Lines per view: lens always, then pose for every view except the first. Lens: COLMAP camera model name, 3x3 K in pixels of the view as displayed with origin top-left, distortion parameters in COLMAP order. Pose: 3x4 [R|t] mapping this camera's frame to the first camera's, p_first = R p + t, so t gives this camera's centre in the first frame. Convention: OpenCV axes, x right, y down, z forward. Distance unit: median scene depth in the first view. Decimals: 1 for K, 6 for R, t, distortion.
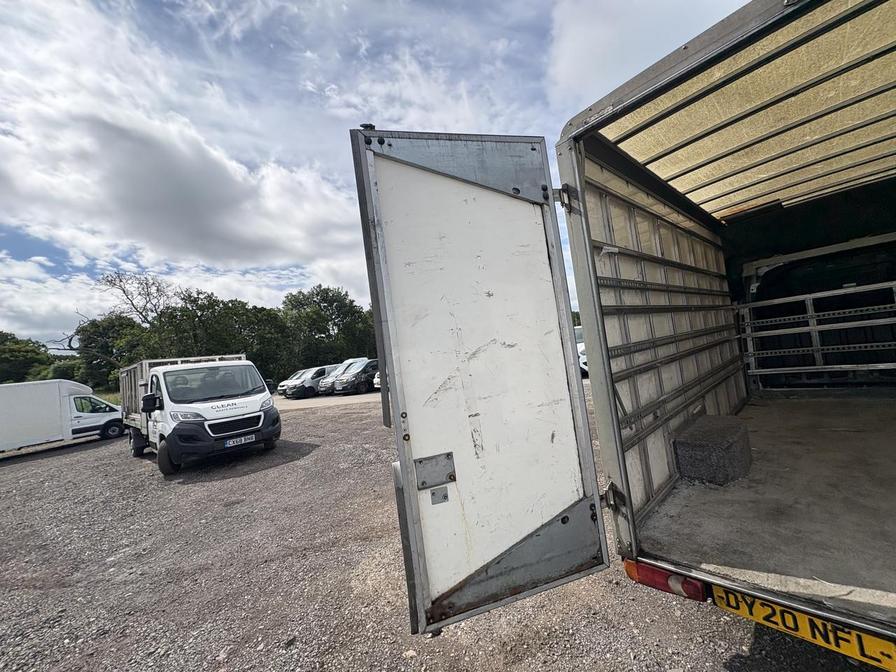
lens RADIAL K [[356.8, 0, 447.6], [0, 356.8, 337.4], [0, 0, 1]] dist [0.000160, 0.000411]
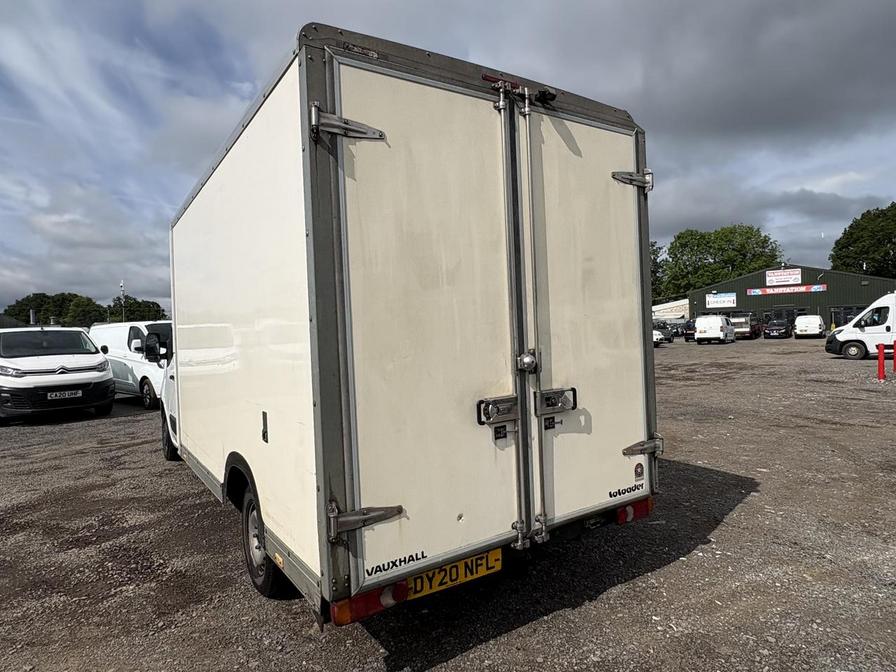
lens RADIAL K [[544.8, 0, 452.9], [0, 544.8, 337.4], [0, 0, 1]] dist [0.000013, 0.001862]
pose [[0.150805, 0.113088, 0.982074, -0.492498], [-0.025570, 0.993549, -0.110483, 0.120312], [-0.988233, -0.008450, 0.152723, 0.405844]]
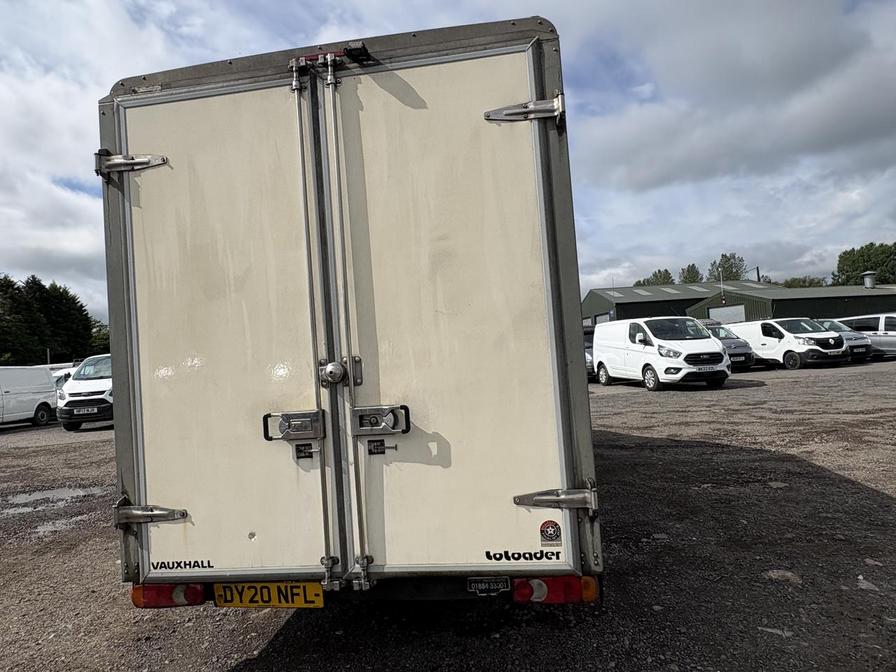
lens RADIAL K [[544.8, 0, 452.2], [0, 544.8, 335.1], [0, 0, 1]] dist [0.000013, 0.001862]
pose [[0.766371, 0.099475, 0.634650, 0.133388], [-0.063396, 0.994827, -0.079376, 0.046202], [-0.639263, 0.020597, 0.768713, -0.384666]]
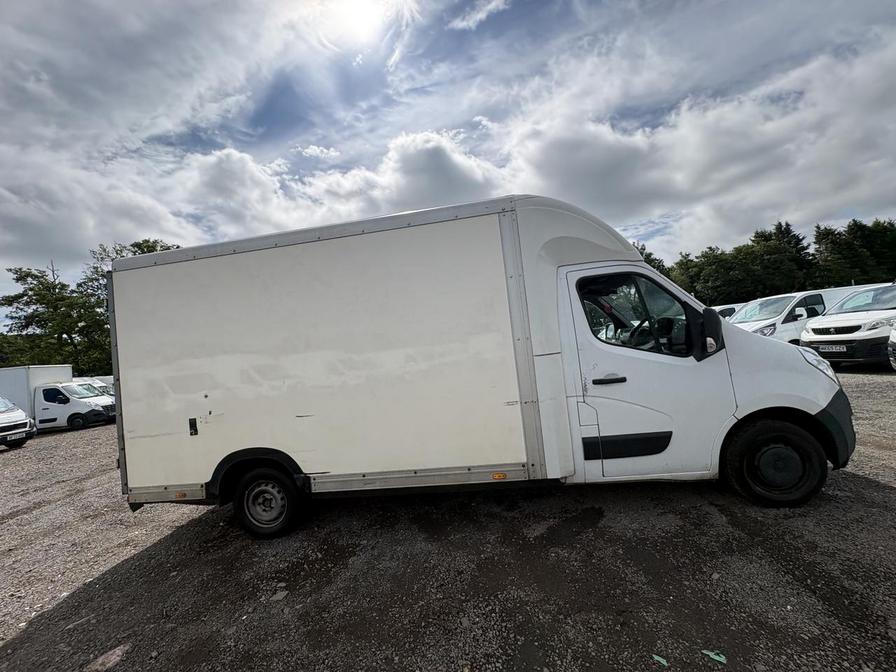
lens RADIAL K [[356.8, 0, 446.6], [0, 356.8, 339.3], [0, 0, 1]] dist [0.000160, 0.000411]
pose [[0.650073, 0.040070, -0.758814, 2.669065], [0.059432, 0.992868, 0.103345, -0.313049], [0.757544, -0.112280, 0.643056, 0.250687]]
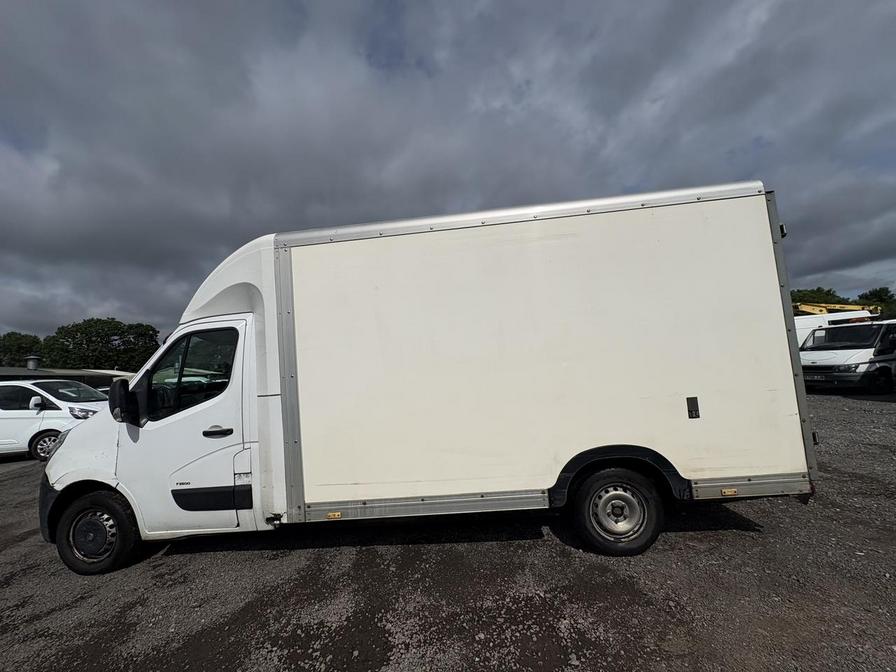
lens RADIAL K [[356.8, 0, 451.7], [0, 356.8, 334.8], [0, 0, 1]] dist [0.000160, 0.000411]
pose [[-0.674048, 0.243224, 0.697496, 0.226245], [0.139328, 0.969151, -0.203309, 0.103314], [-0.725429, -0.039859, -0.687142, 2.245151]]
